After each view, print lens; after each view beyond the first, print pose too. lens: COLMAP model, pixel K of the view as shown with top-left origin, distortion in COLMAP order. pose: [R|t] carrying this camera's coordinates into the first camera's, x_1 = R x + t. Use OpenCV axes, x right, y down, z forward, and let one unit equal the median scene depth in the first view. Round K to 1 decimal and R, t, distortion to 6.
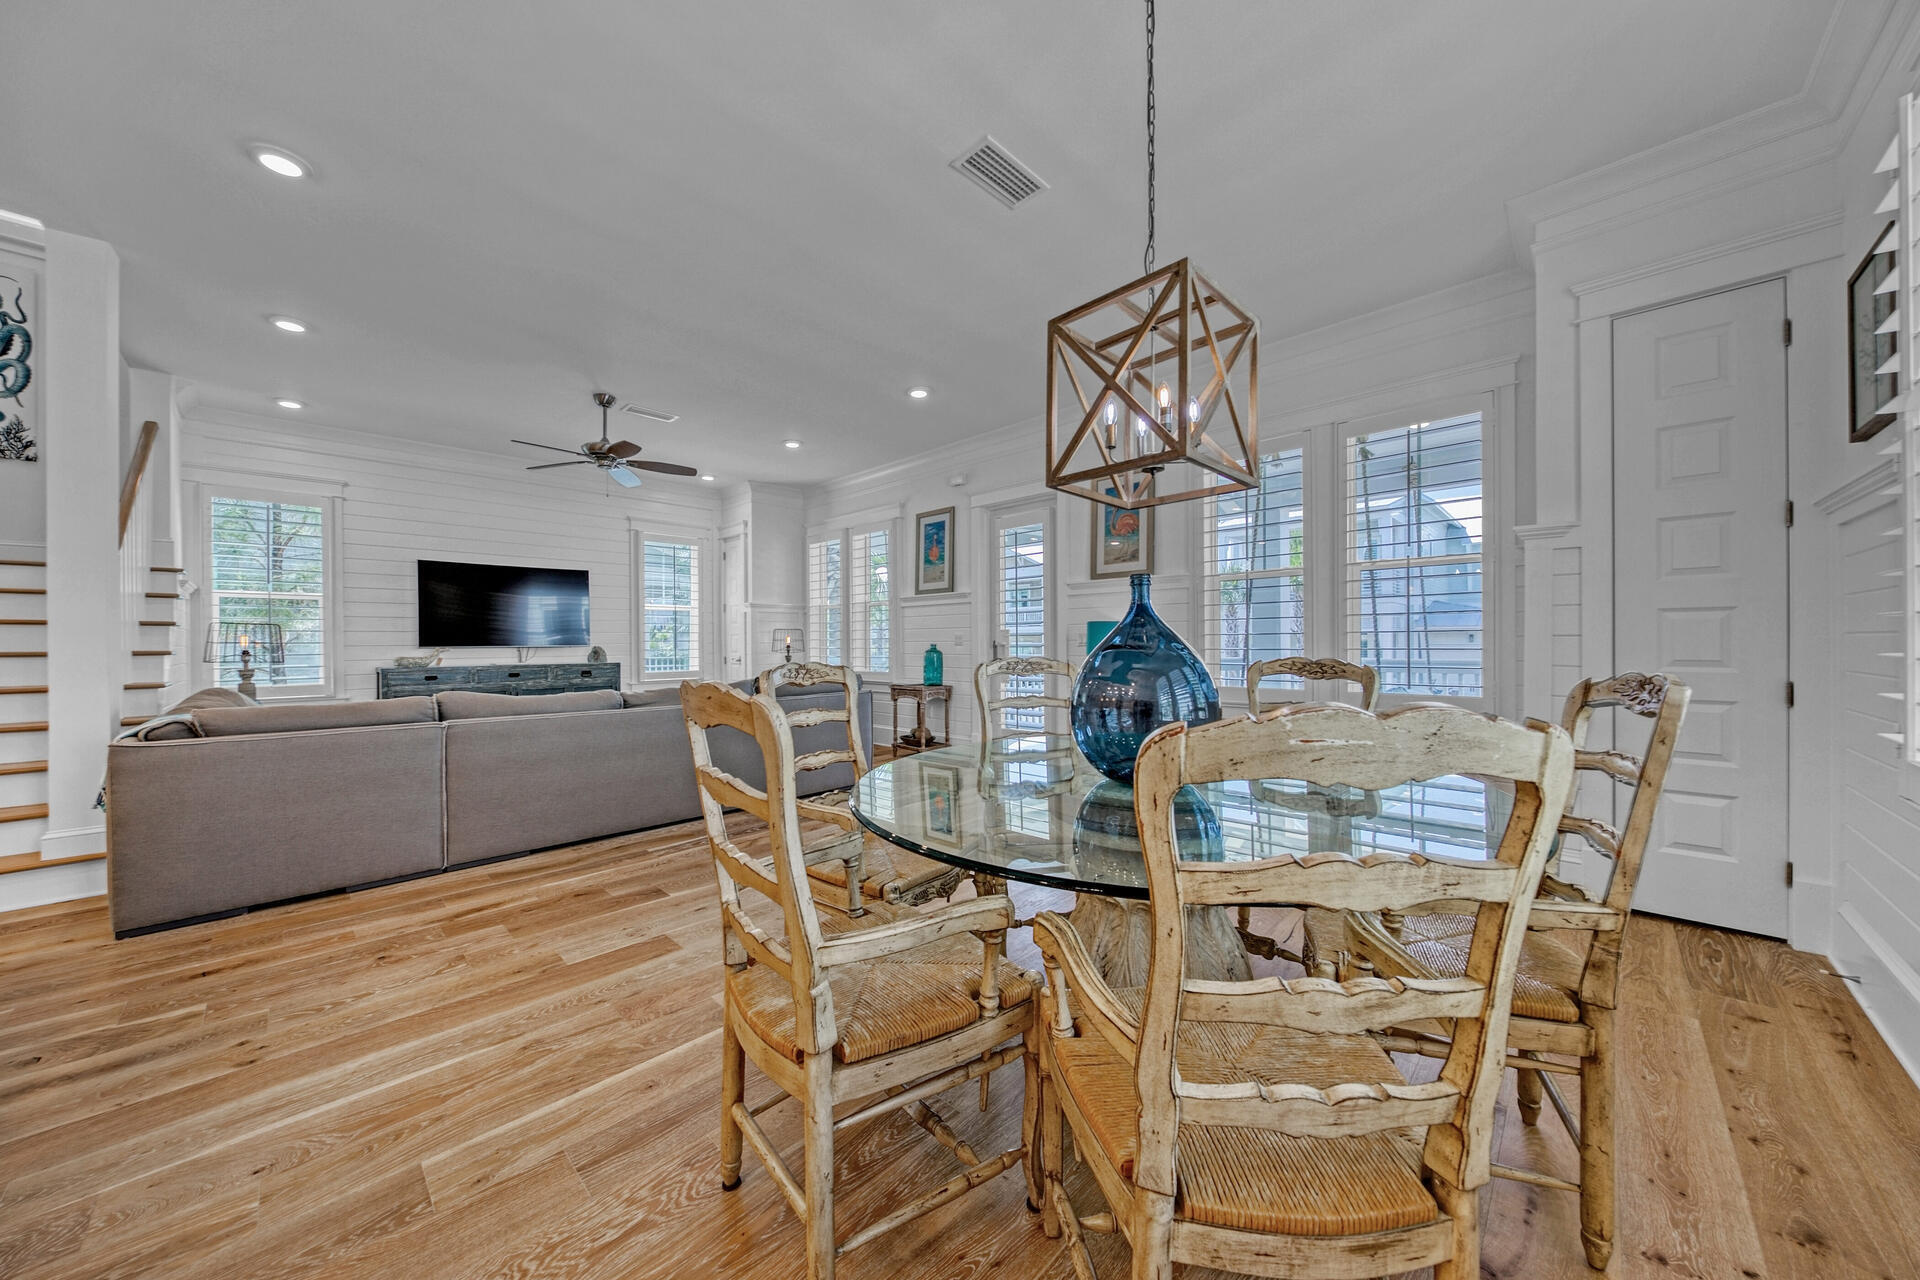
lens RADIAL K [[648.8, 0, 965.7], [0, 648.8, 644.3], [0, 0, 1]] dist [0.001063, -0.002737]
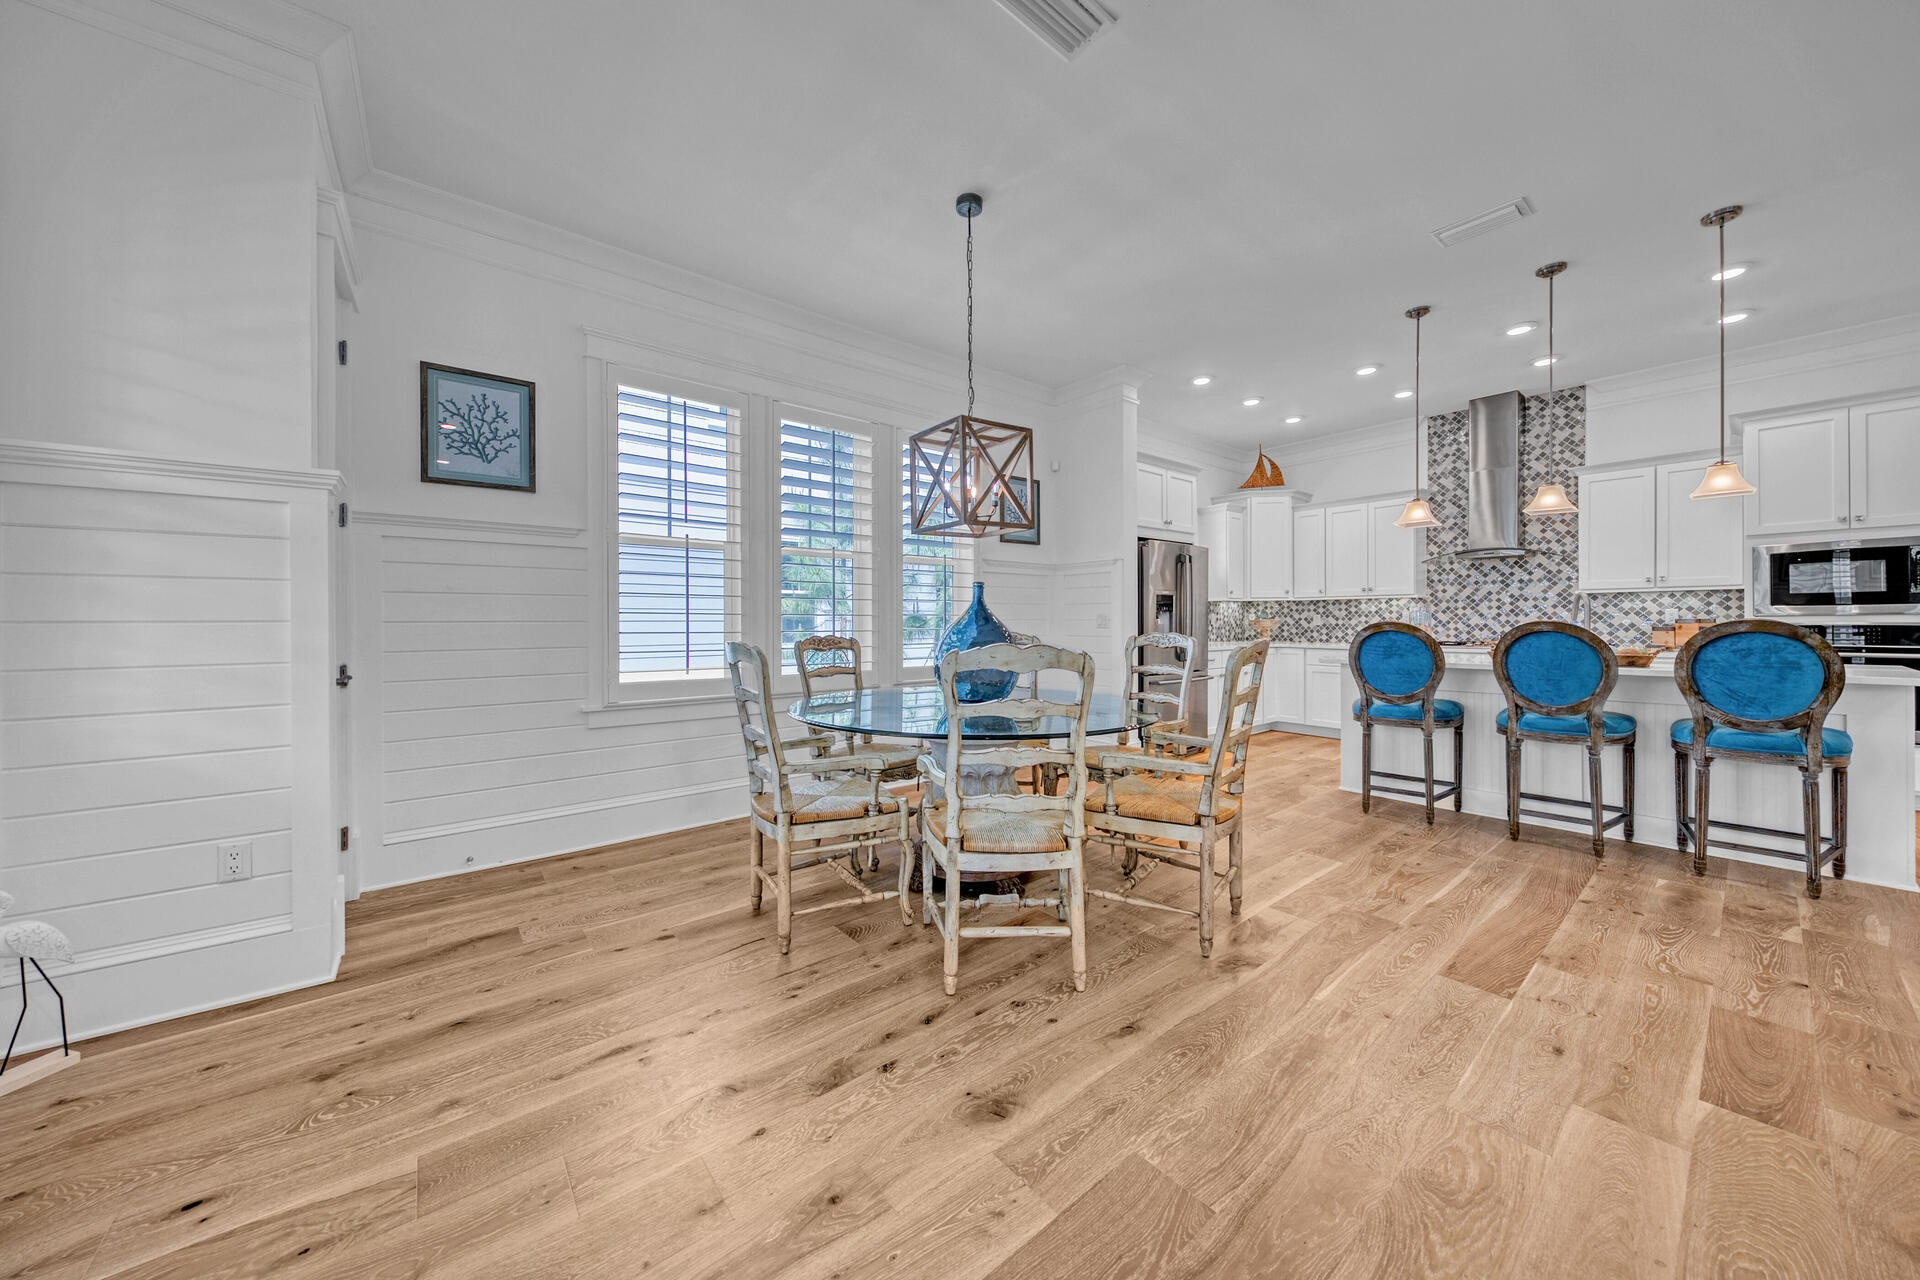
lens RADIAL K [[648.8, 0, 957.1], [0, 648.8, 624.5], [0, 0, 1]] dist [0.001063, -0.002737]
pose [[-0.991195, 0.011677, 0.131892, 0.031592], [0.012669, 0.999897, 0.006688, -0.002907], [-0.131800, 0.008300, -0.991242, 0.785386]]
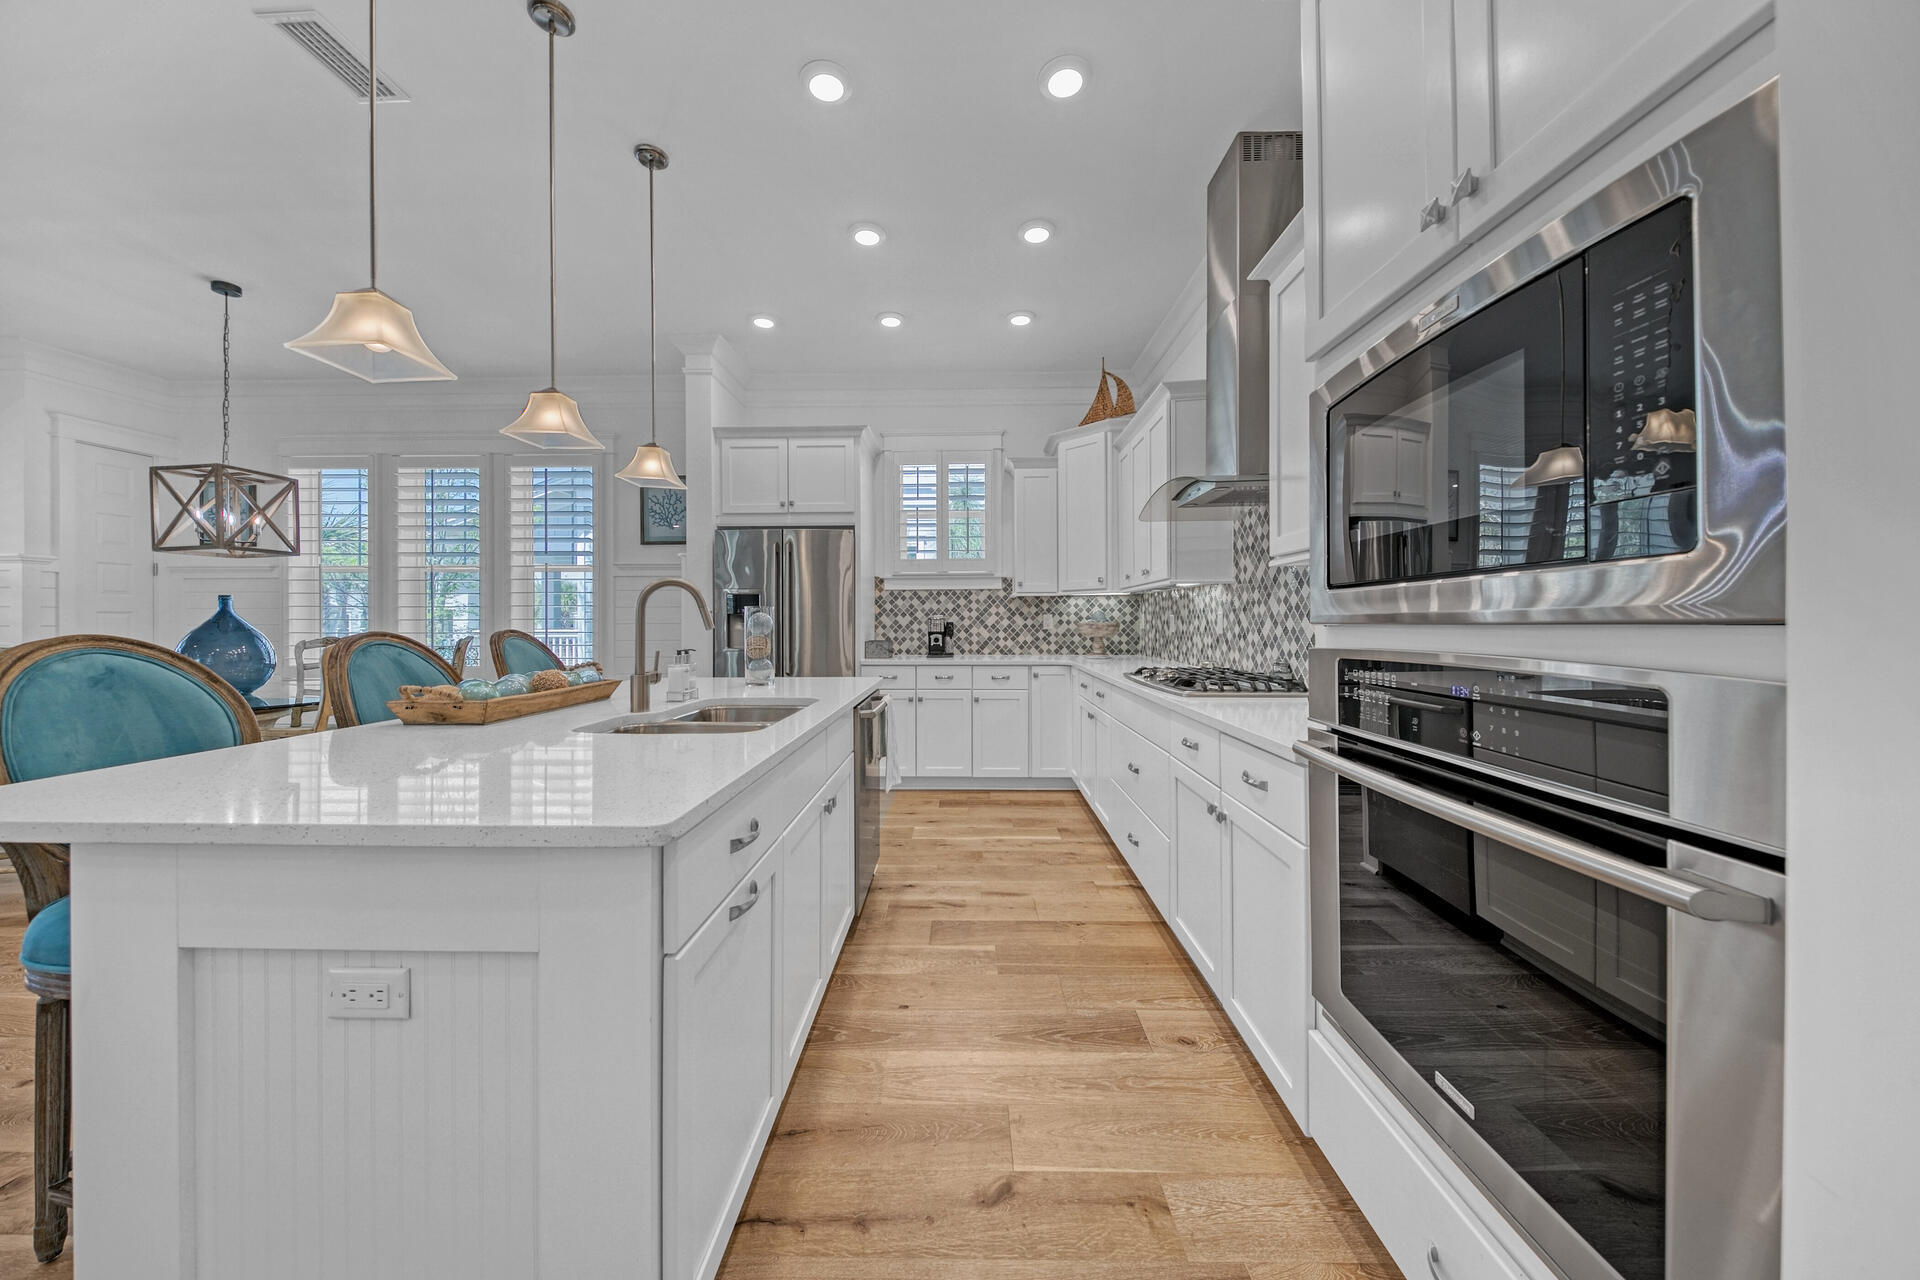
lens RADIAL K [[648.8, 0, 958.2], [0, 648.8, 624.4], [0, 0, 1]] dist [0.001063, -0.002737]
pose [[-0.672026, 0.007328, 0.740491, -0.812149], [0.009959, 0.999950, -0.000857, 0.002003], [-0.740460, 0.006799, -0.672066, 0.195127]]
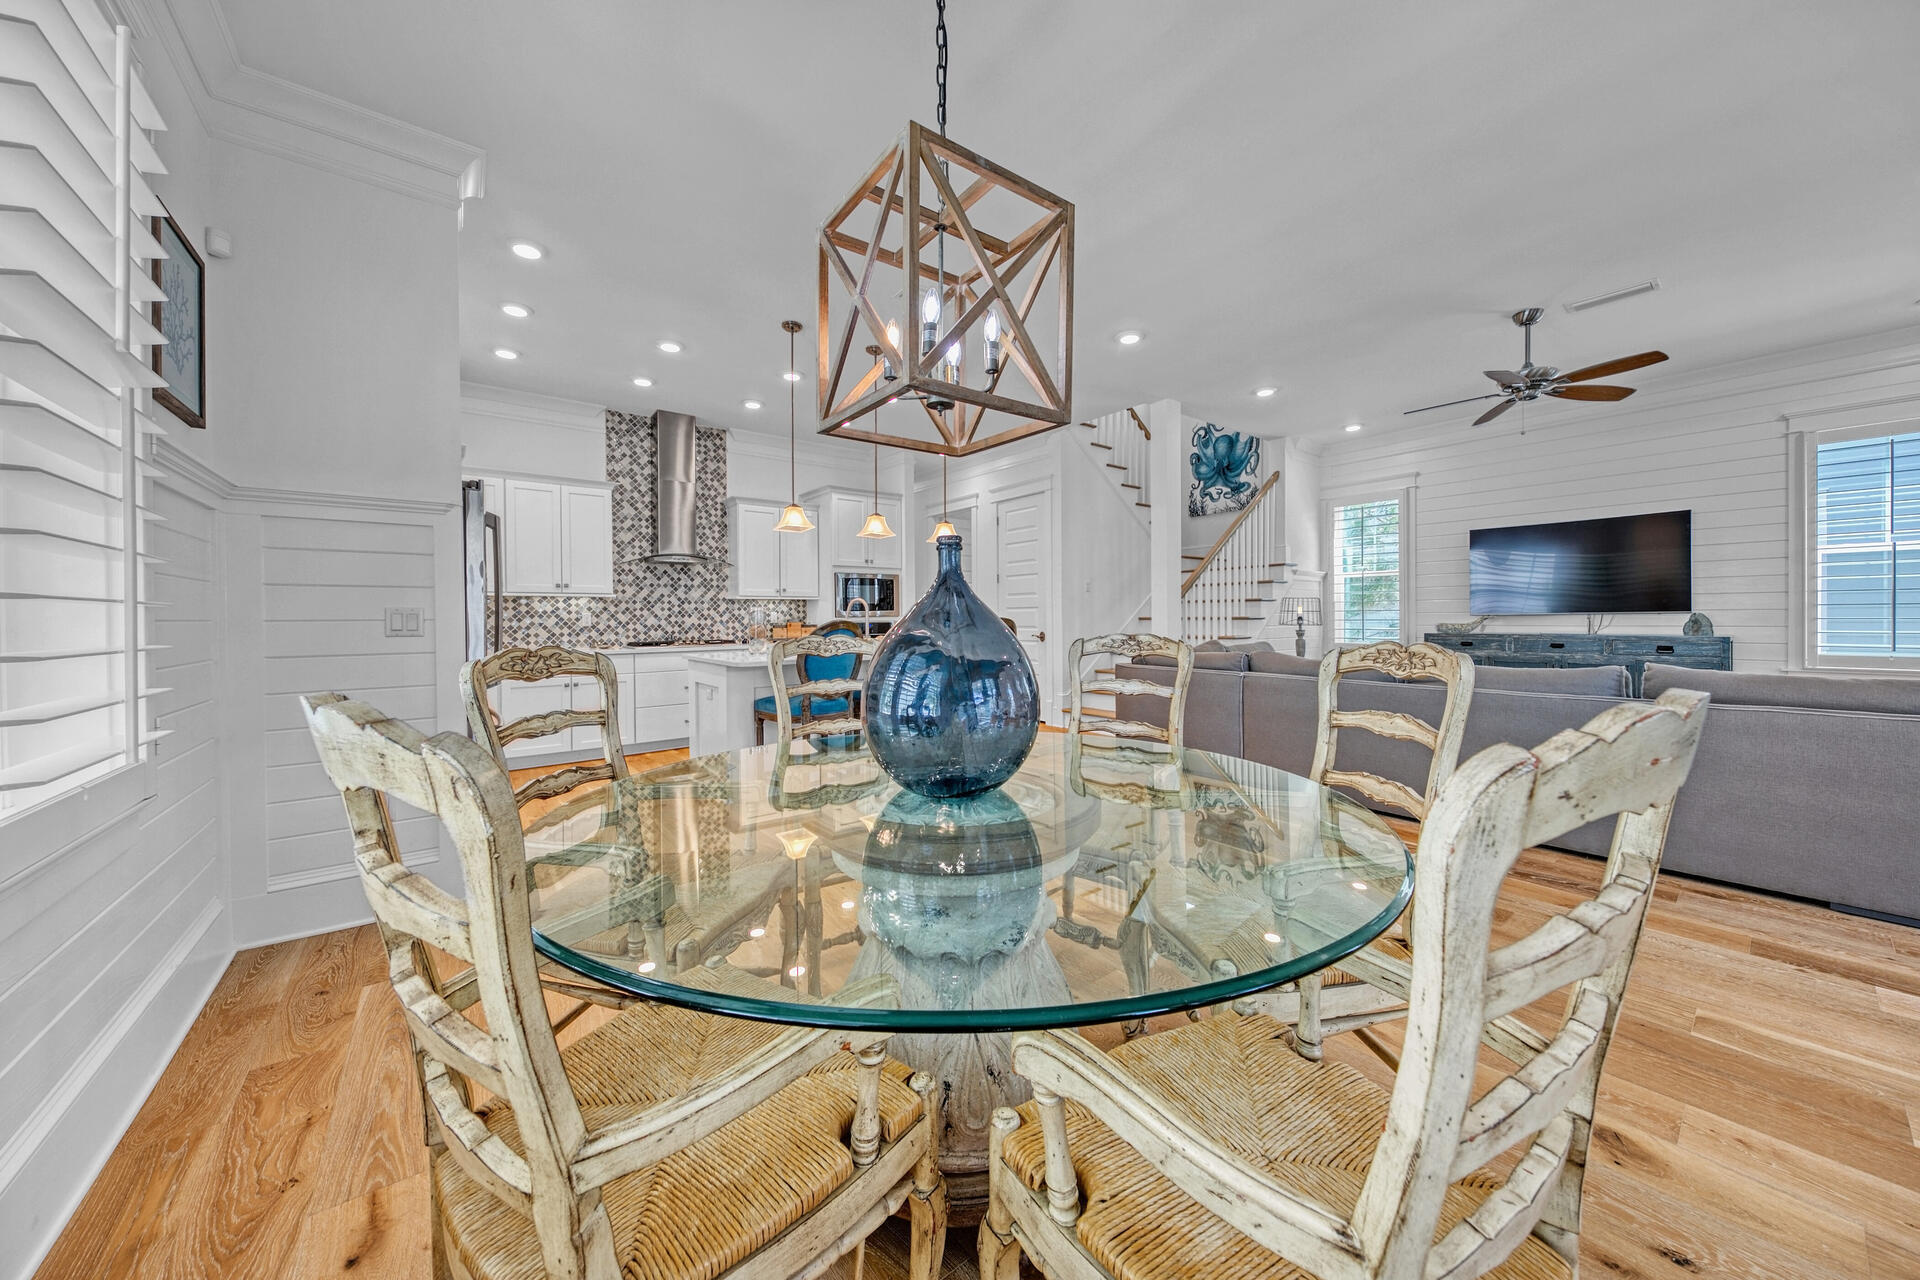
lens RADIAL K [[648.8, 0, 945.0], [0, 648.8, 617.5], [0, 0, 1]] dist [0.001063, -0.002737]
pose [[-0.155690, 0.008900, -0.987766, 0.318377], [0.006221, 0.999948, 0.008030, -0.003744], [0.987786, -0.004895, -0.155737, 0.329367]]
